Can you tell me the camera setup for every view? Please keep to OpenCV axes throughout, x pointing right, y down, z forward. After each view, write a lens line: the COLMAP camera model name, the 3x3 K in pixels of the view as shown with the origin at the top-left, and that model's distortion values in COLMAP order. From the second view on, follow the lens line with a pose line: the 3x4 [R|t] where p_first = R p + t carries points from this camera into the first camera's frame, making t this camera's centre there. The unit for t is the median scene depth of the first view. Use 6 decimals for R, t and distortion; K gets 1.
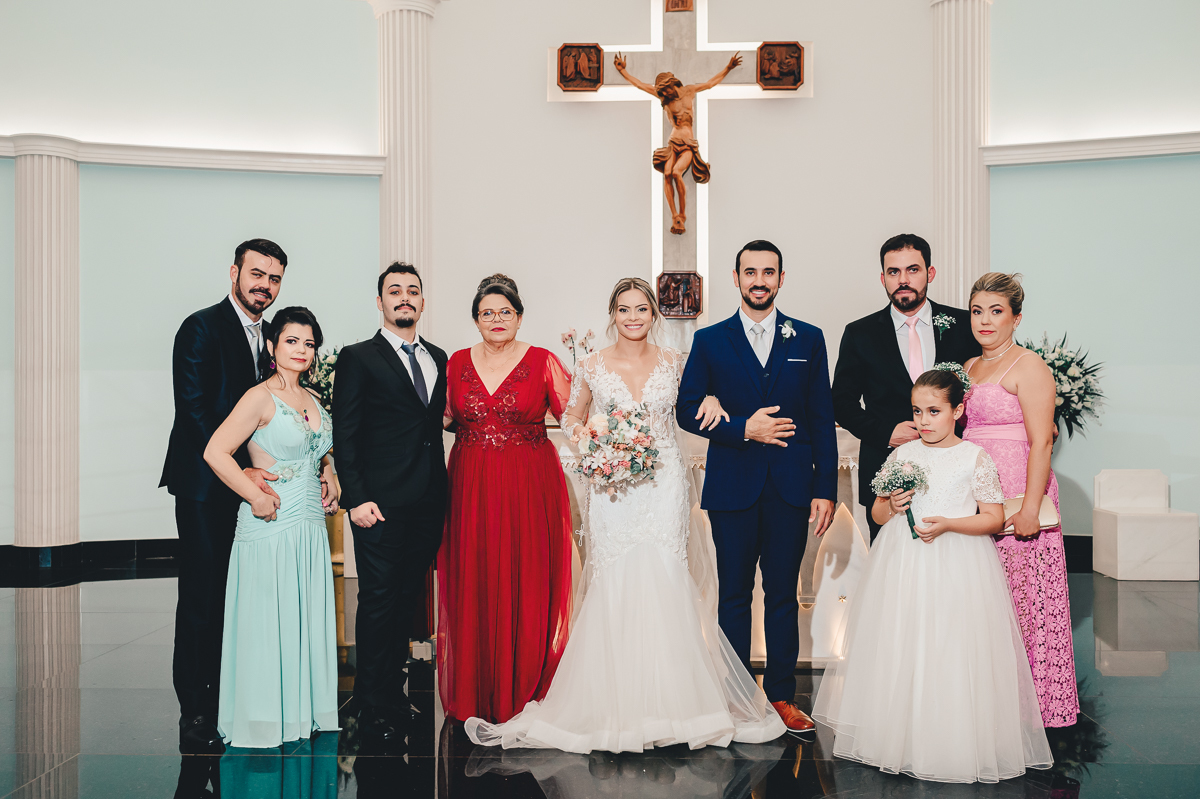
lens RADIAL K [[1365.2, 0, 589.3], [0, 1365.2, 408.5], [0, 0, 1]] dist [-0.009761, 0.000000]
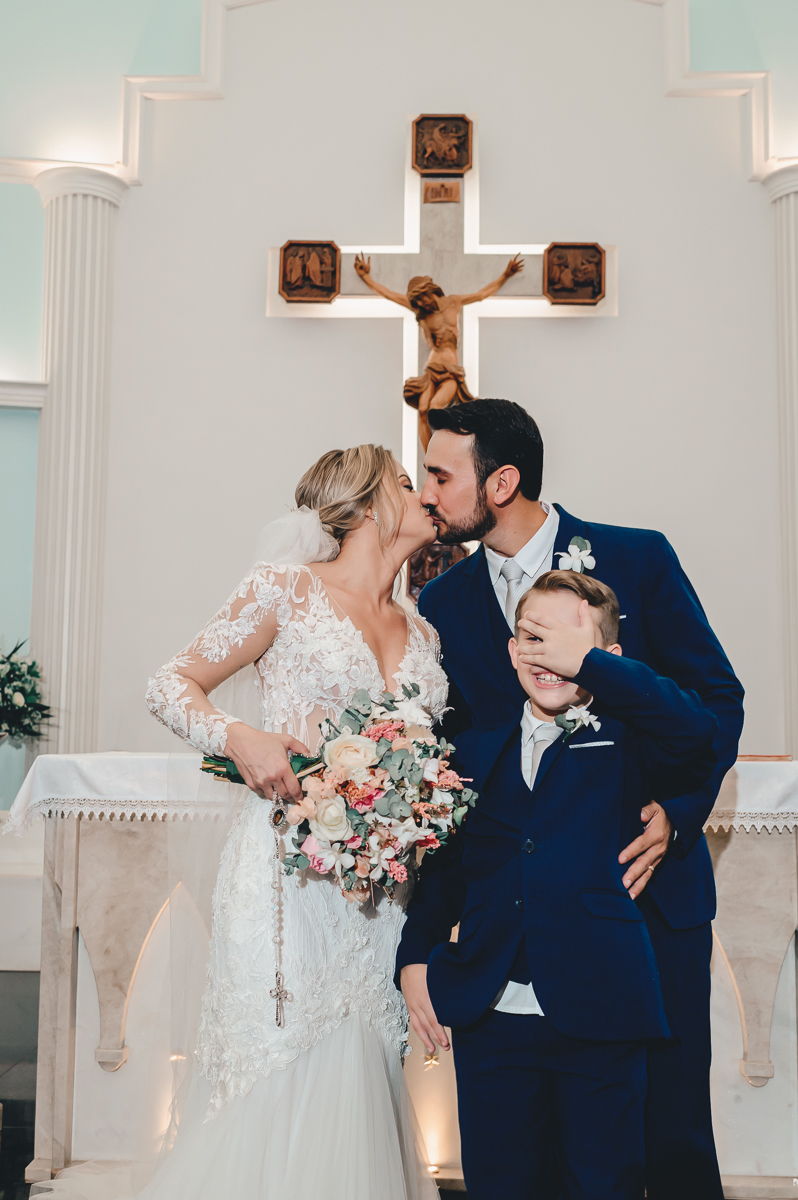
lens RADIAL K [[1365.2, 0, 392.8], [0, 1365.2, 594.2], [0, 0, 1]] dist [-0.009761, 0.000000]
pose [[0.999884, 0.014016, 0.005993, 0.037446], [-0.013336, 0.994755, -0.101410, 0.003510], [-0.007382, 0.101318, 0.994827, 0.267034]]
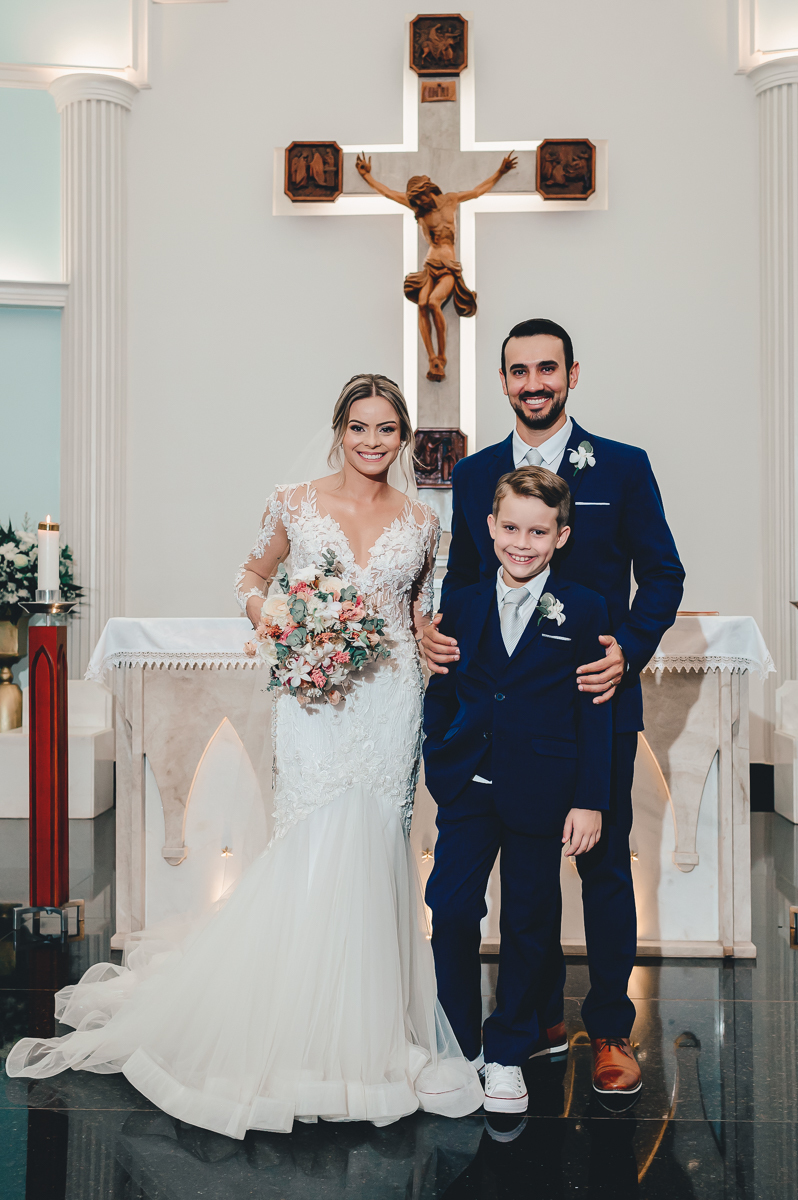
lens RADIAL K [[1365.2, 0, 378.0], [0, 1365.2, 611.6], [0, 0, 1]] dist [-0.009761, 0.000000]
pose [[0.999955, 0.002185, -0.009198, 0.038786], [-0.002199, 0.999997, -0.001445, 0.007047], [0.009195, 0.001466, 0.999957, 0.207442]]
